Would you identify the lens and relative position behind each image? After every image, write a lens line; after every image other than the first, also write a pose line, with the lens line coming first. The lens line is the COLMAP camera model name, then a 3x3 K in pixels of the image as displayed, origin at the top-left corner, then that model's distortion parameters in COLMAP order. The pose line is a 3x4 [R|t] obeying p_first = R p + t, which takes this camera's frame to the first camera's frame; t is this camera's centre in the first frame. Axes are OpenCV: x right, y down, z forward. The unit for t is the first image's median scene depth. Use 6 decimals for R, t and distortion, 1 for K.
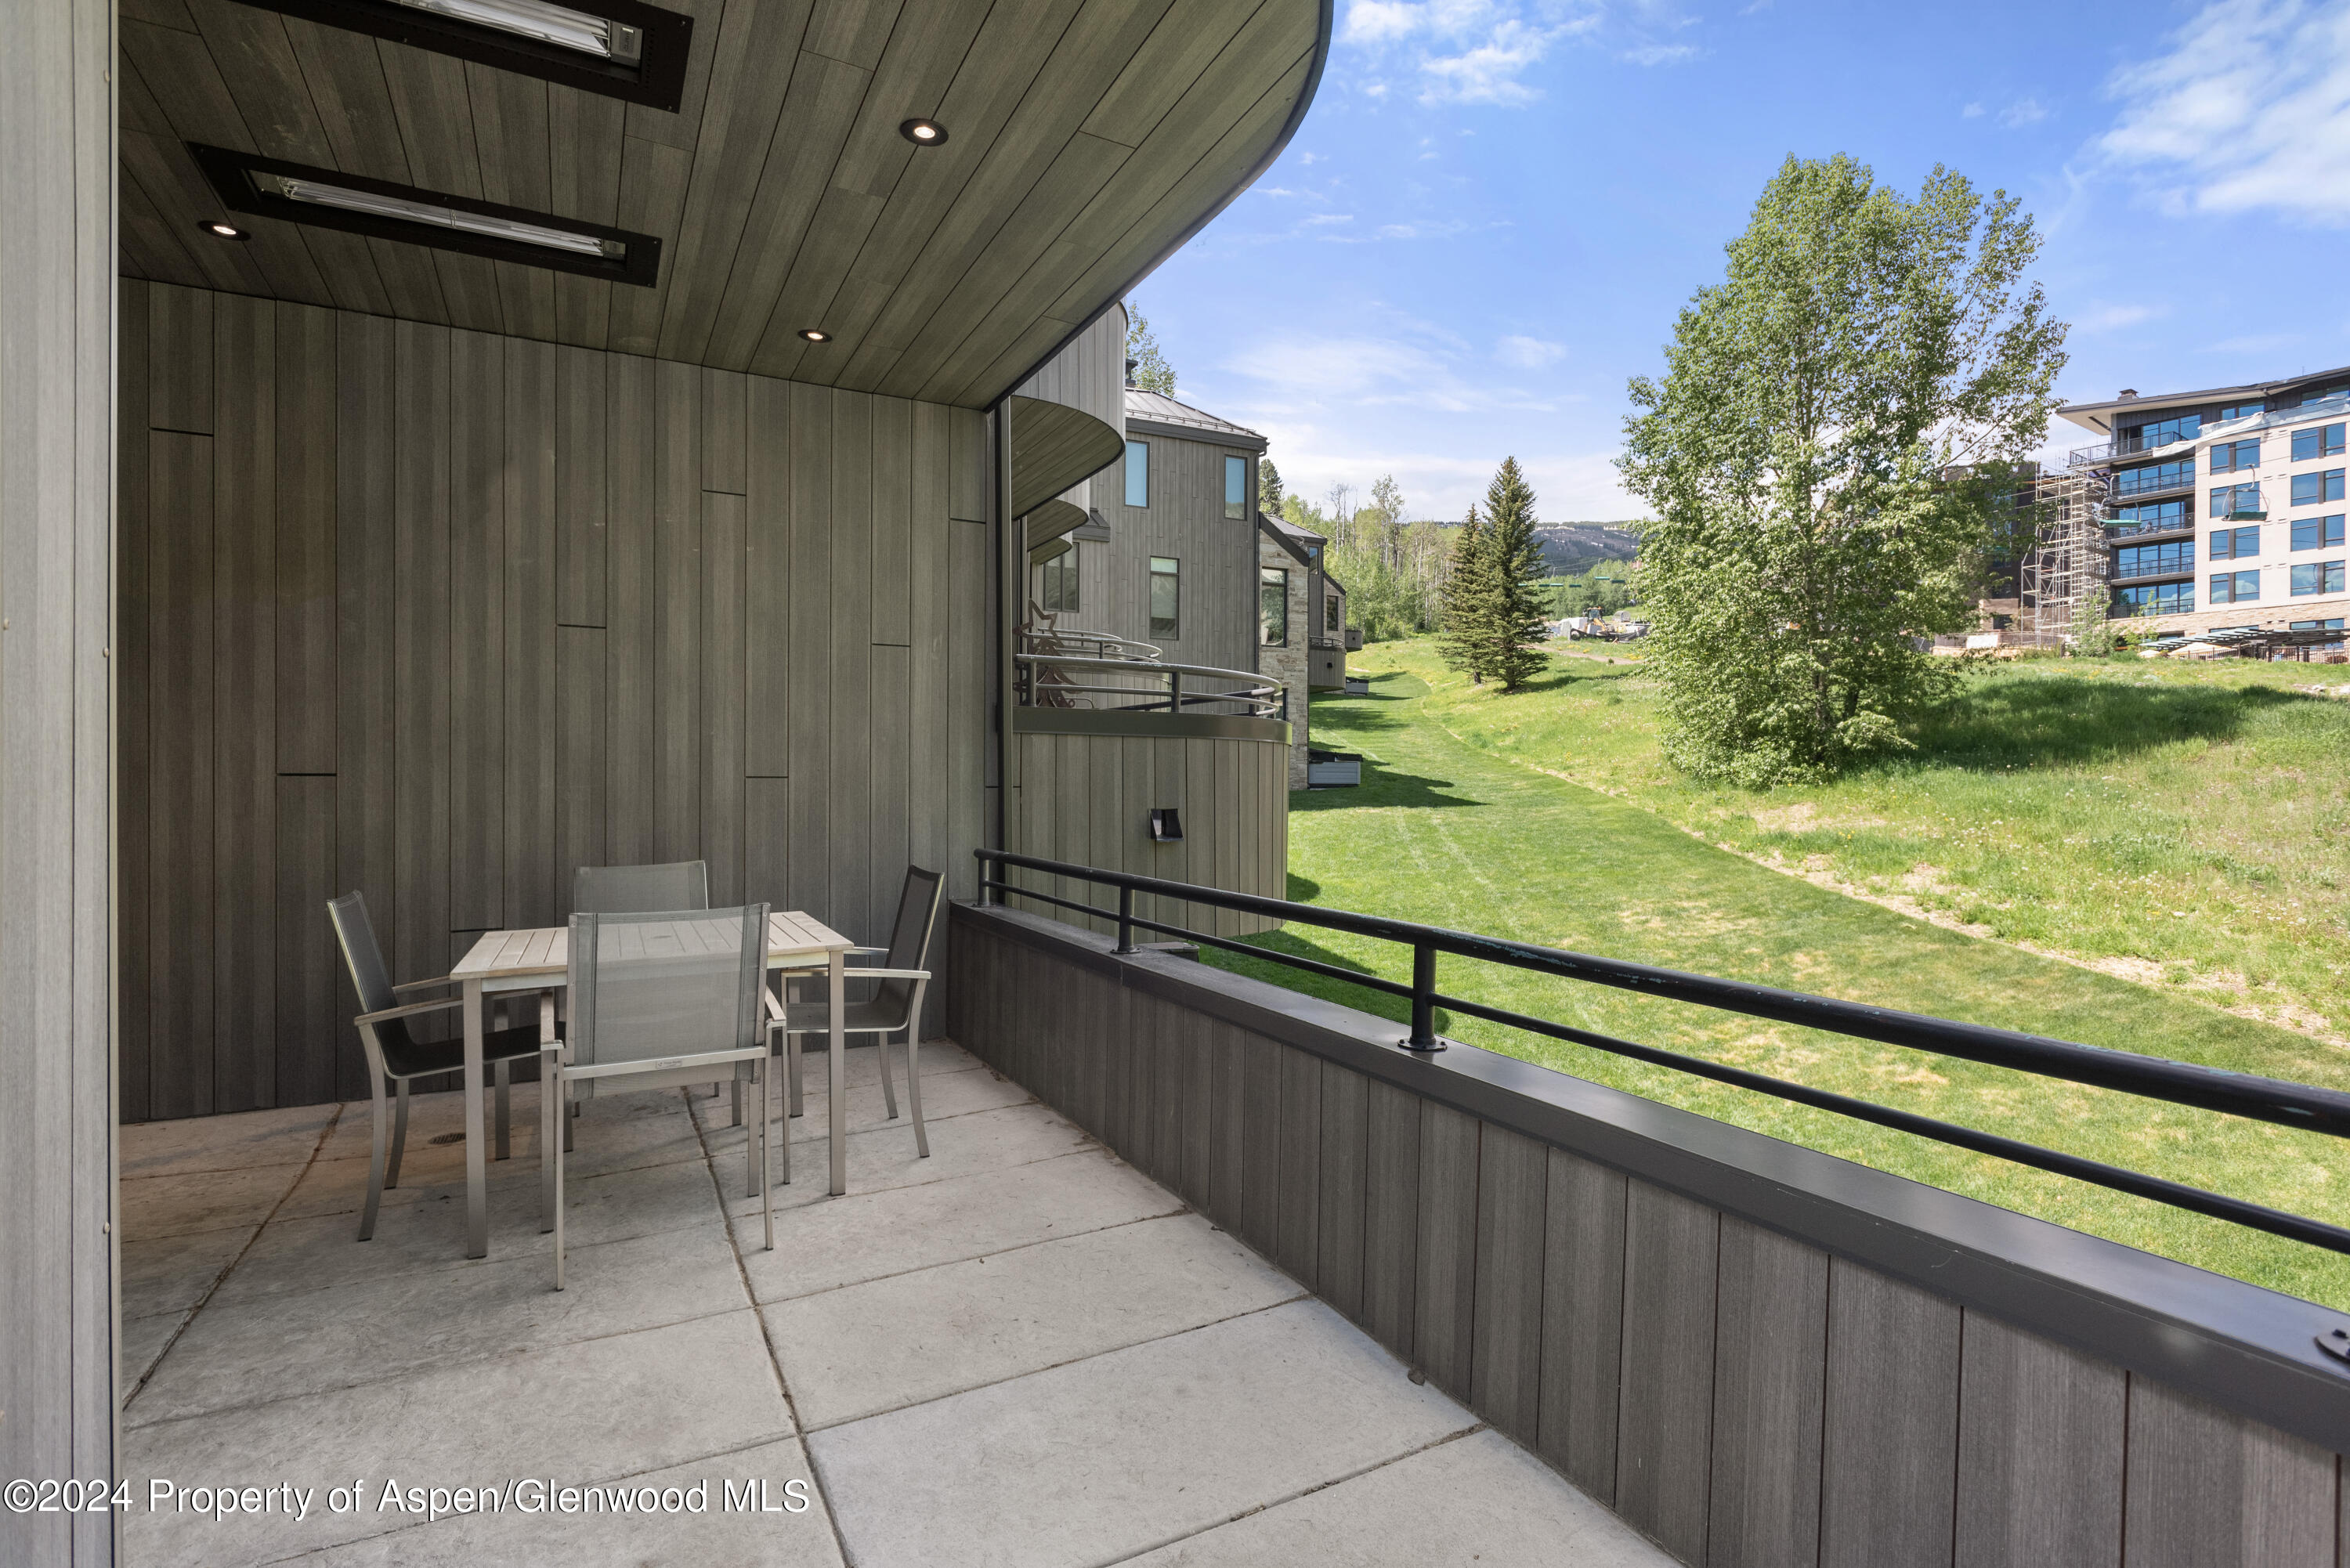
lens RADIAL K [[1169.1, 0, 1179.6], [0, 1169.1, 789.6], [0, 0, 1]] dist [-0.002183, -0.003188]
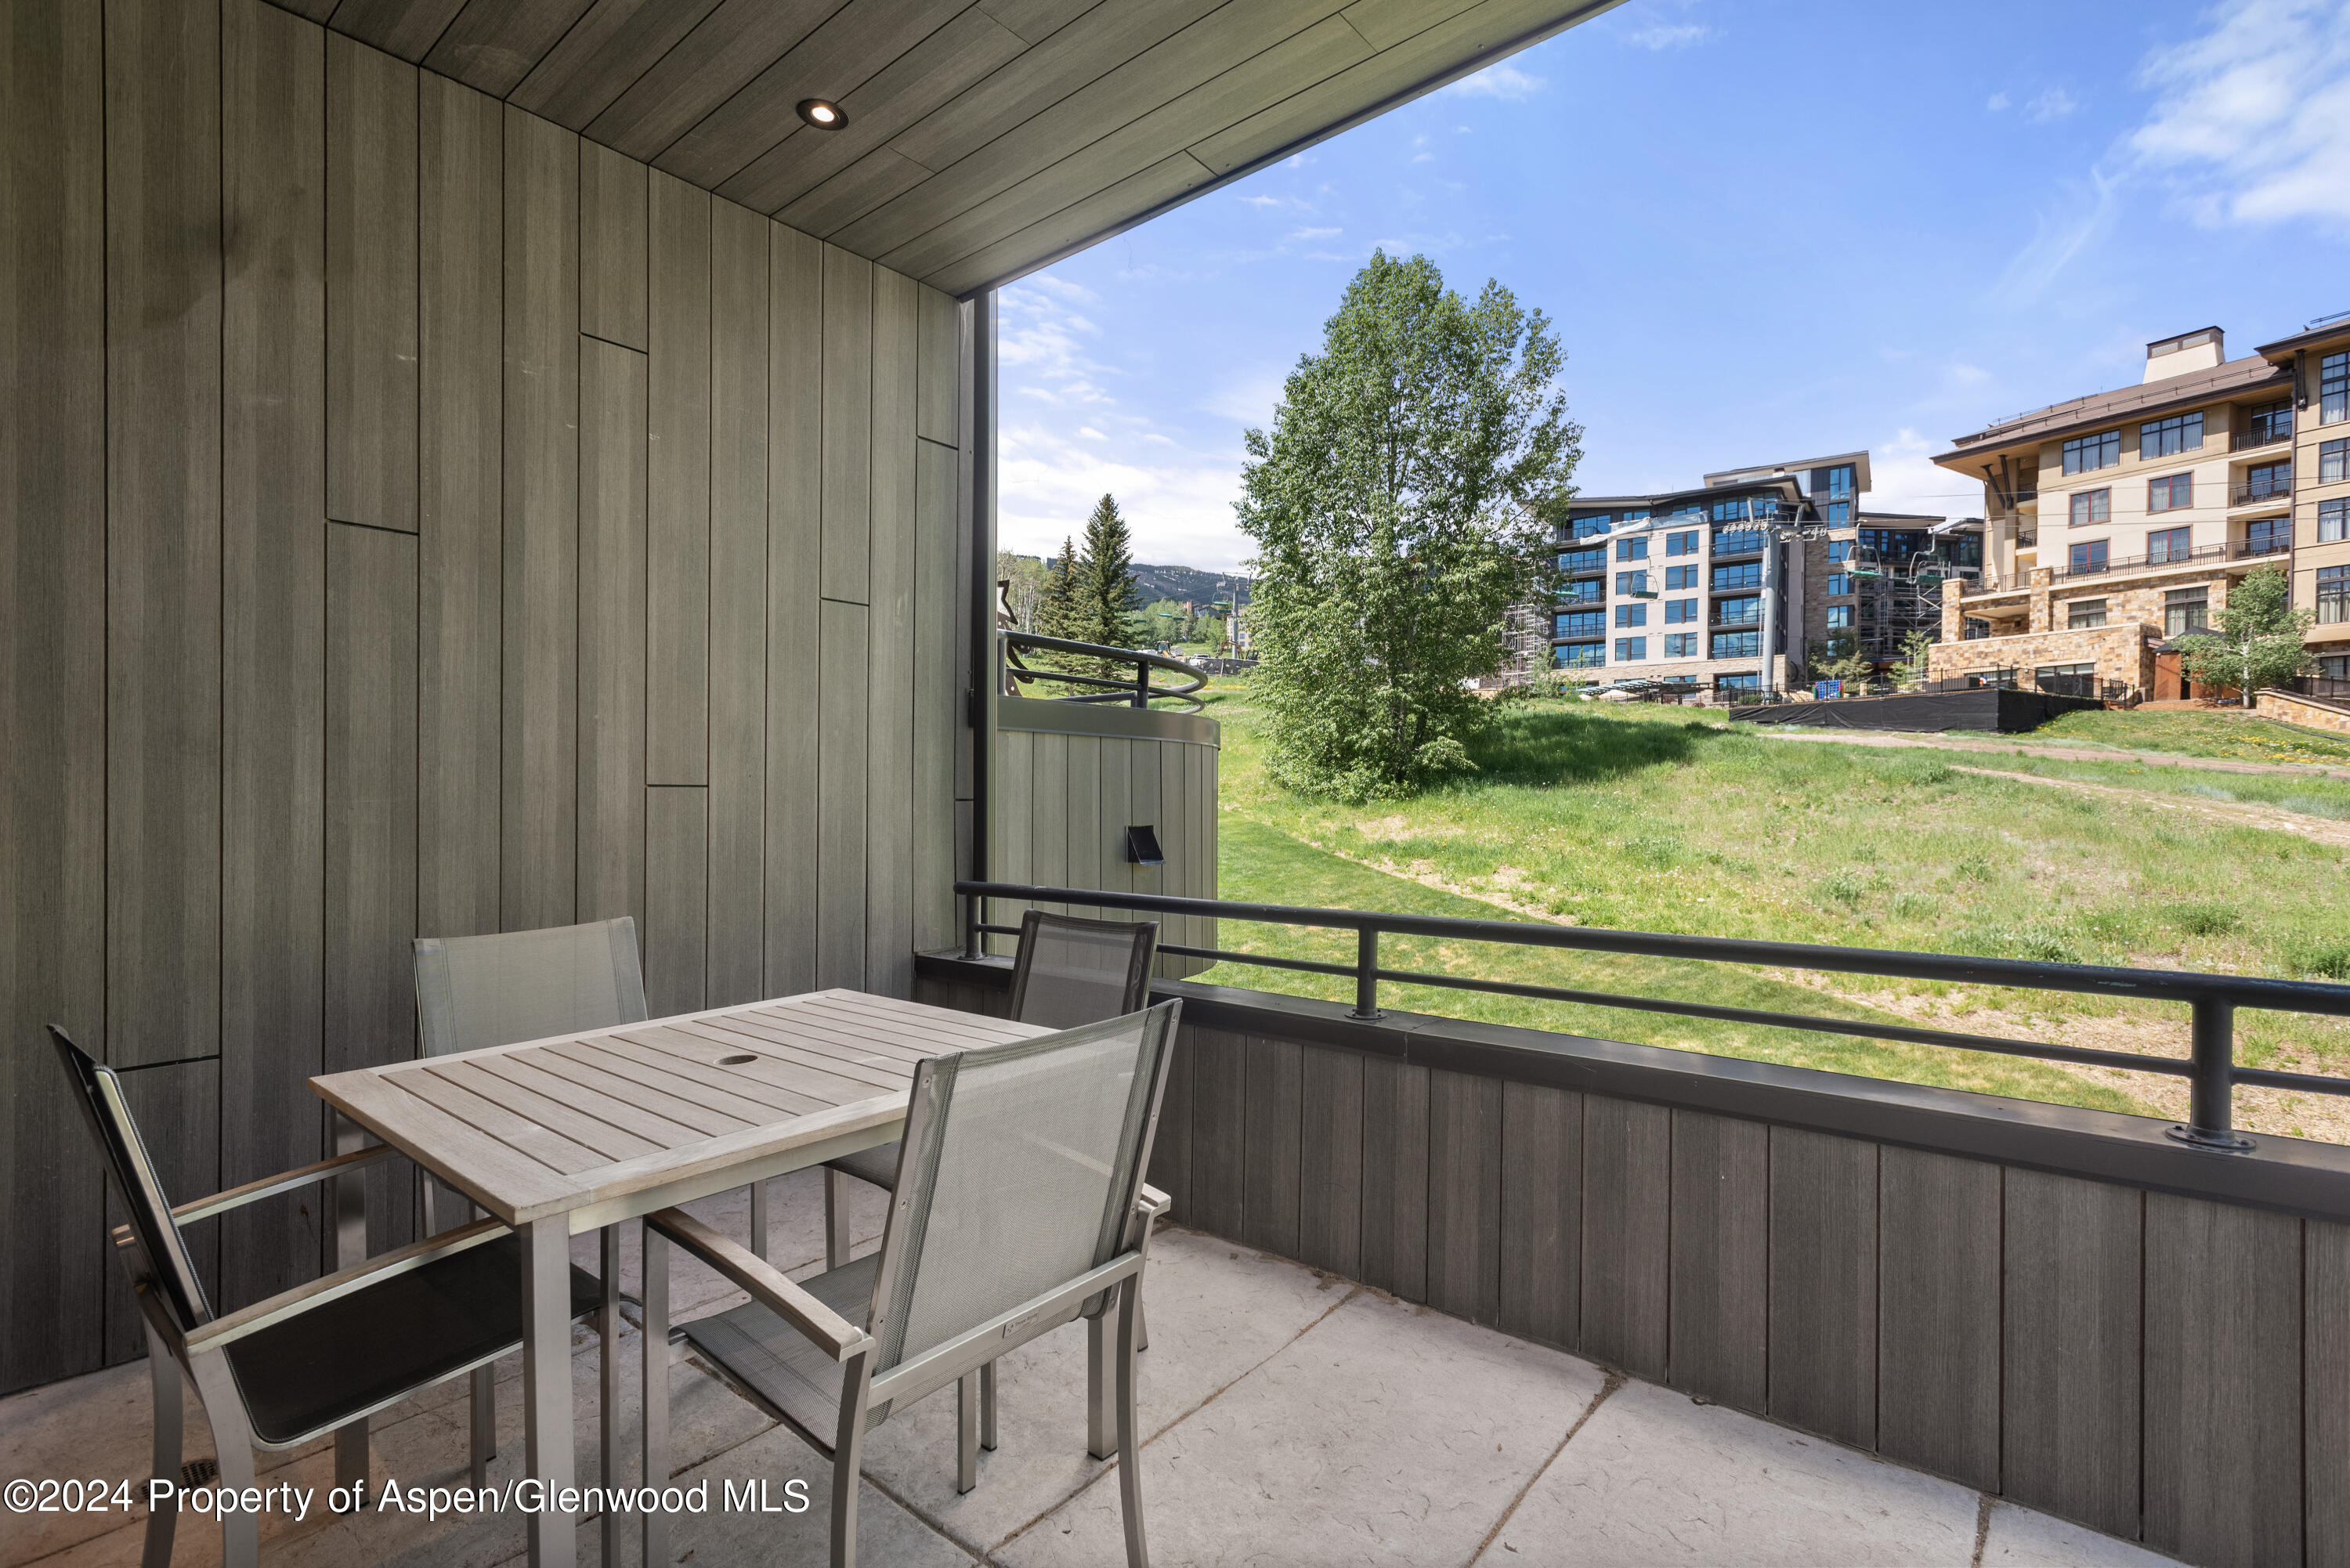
lens RADIAL K [[1110.1, 0, 1199.5], [0, 1110.1, 810.9], [0, 0, 1]] dist [0.007298, -0.001245]
pose [[0.923840, -0.008522, 0.382683, -0.085589], [0.007325, 0.999963, 0.004583, 0.000819], [-0.382708, -0.001431, 0.923868, 0.080290]]
